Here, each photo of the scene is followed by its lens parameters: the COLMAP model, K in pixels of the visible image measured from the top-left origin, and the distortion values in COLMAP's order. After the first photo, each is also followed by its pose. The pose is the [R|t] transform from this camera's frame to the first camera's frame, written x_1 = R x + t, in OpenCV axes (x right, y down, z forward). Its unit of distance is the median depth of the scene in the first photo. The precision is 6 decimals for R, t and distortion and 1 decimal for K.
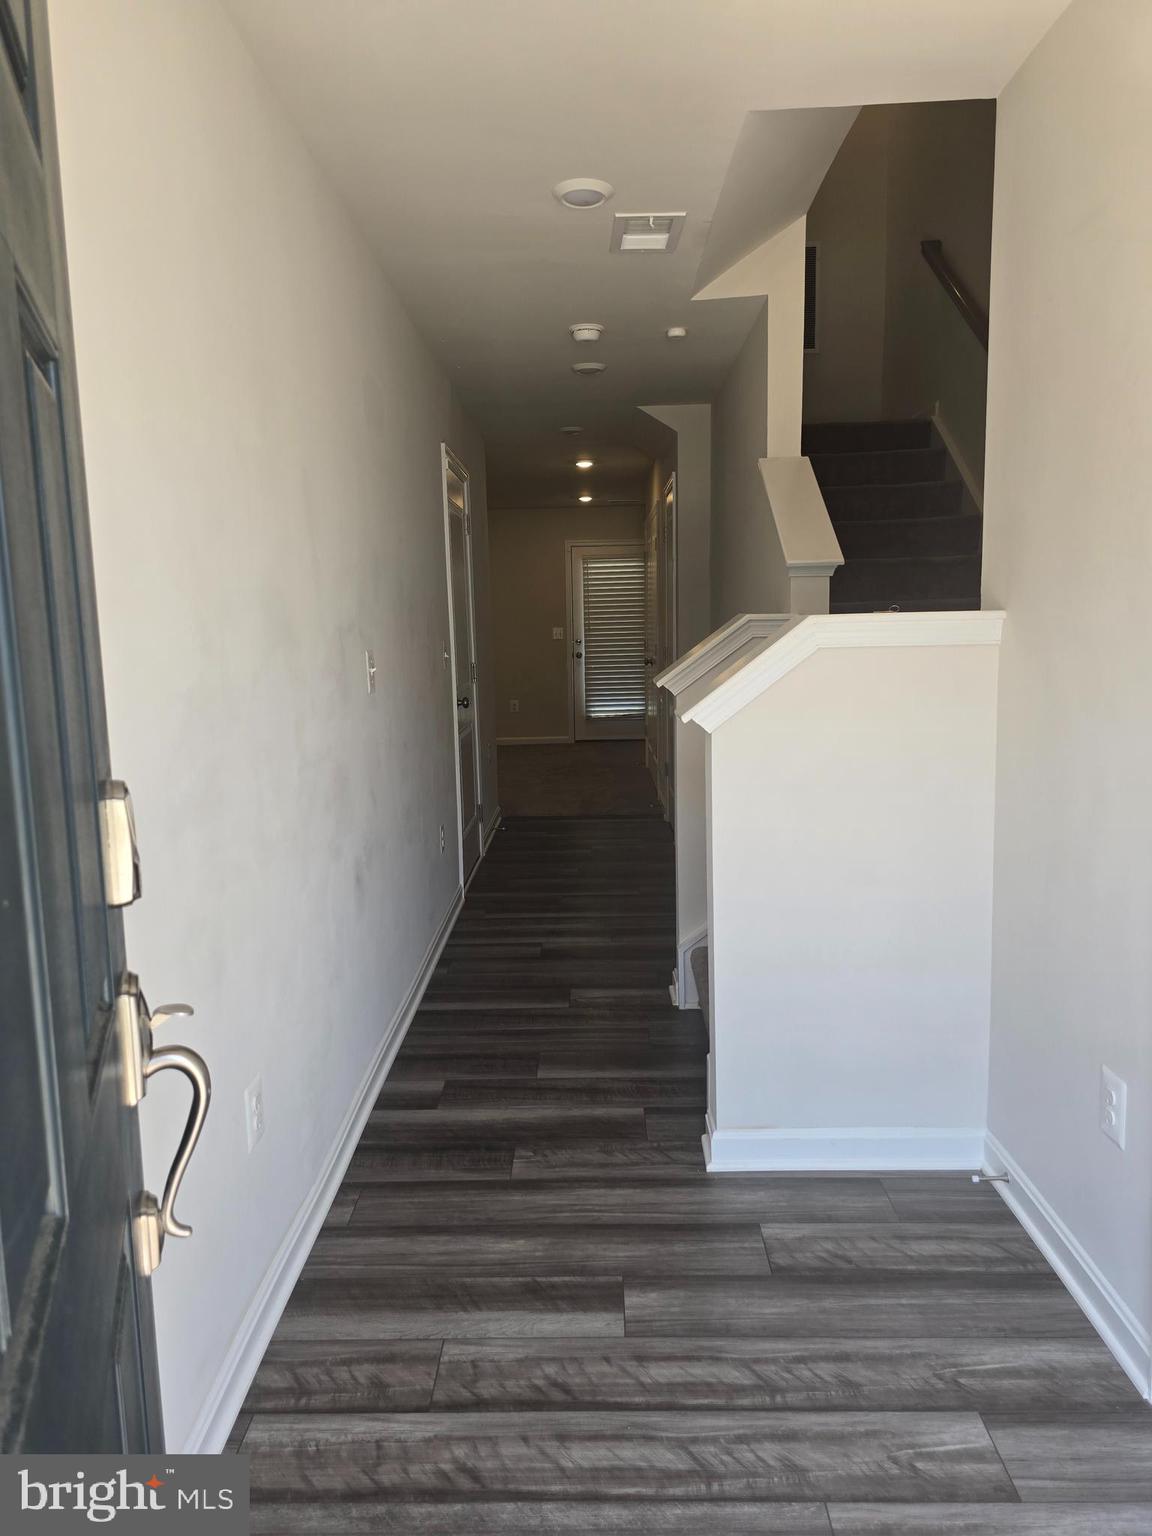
lens RADIAL K [[1046.1, 0, 576.0], [0, 1046.1, 768.0], [0, 0, 1]] dist [0.033411, -0.005002]
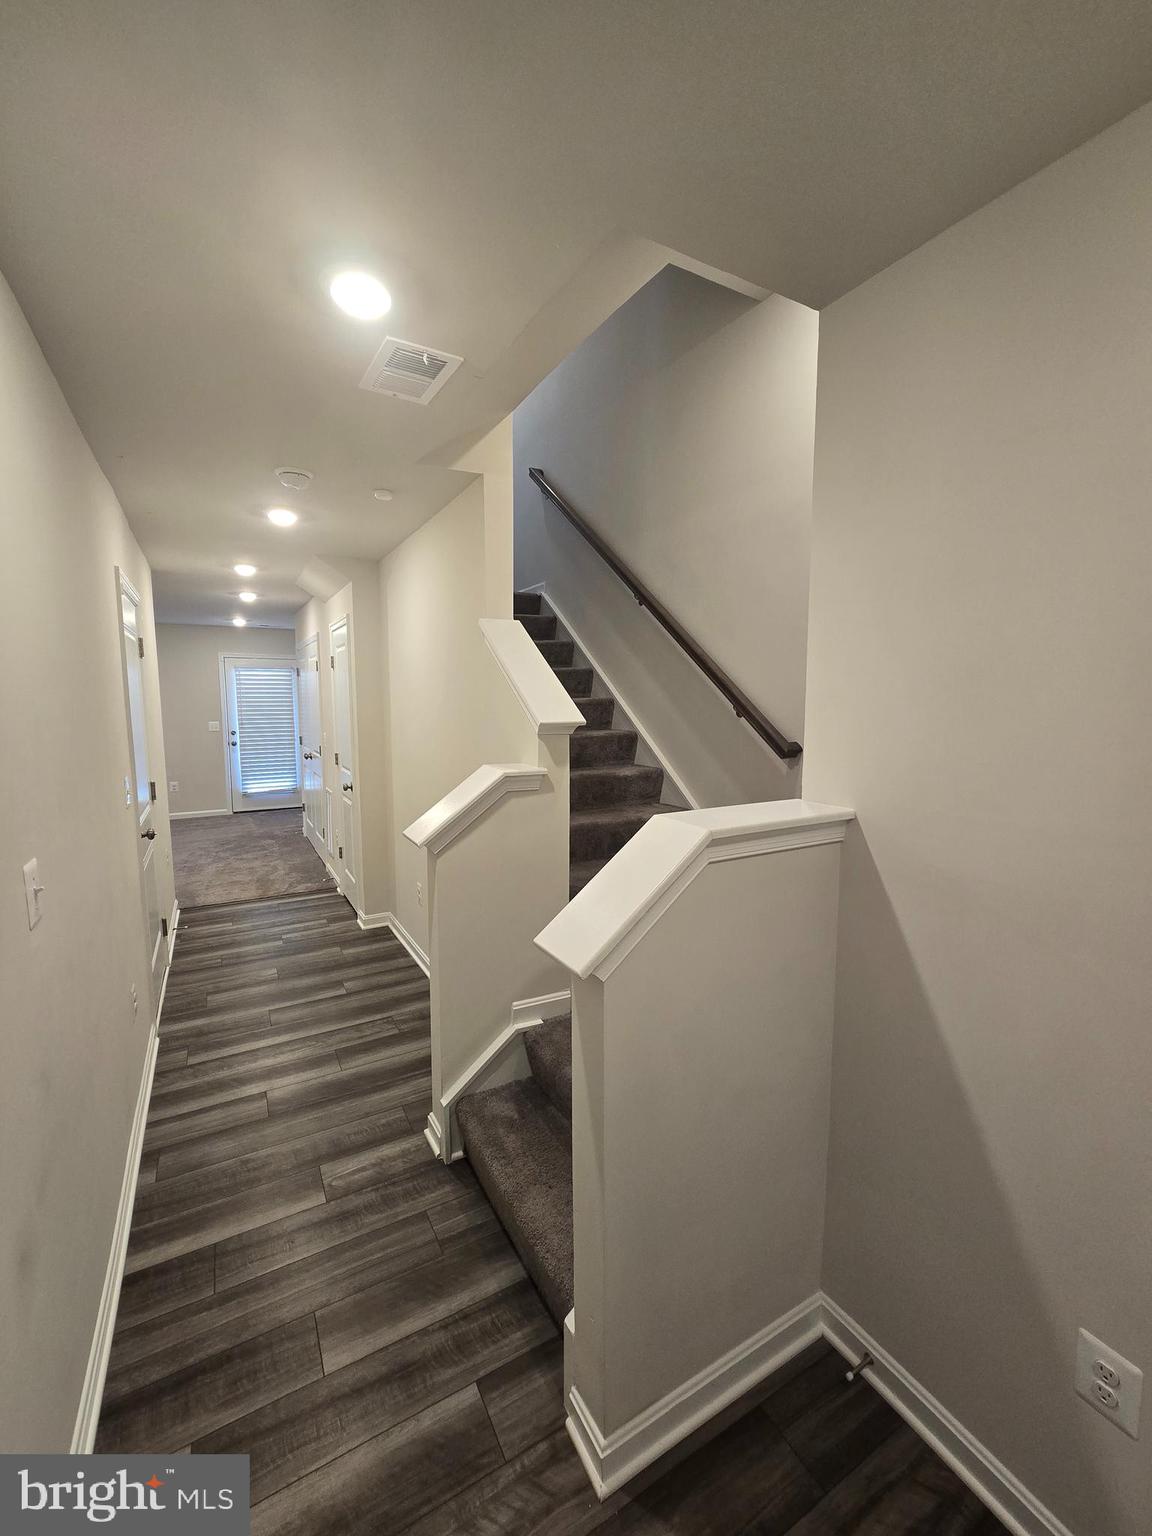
lens RADIAL K [[623.6, 0, 576.0], [0, 623.6, 768.0], [0, 0, 1]] dist [-0.002431, -0.000430]
pose [[0.856139, -0.033416, 0.515664, -0.041320], [0.047829, 0.998748, -0.014688, -0.061616], [-0.514528, 0.037239, 0.856665, 0.195134]]
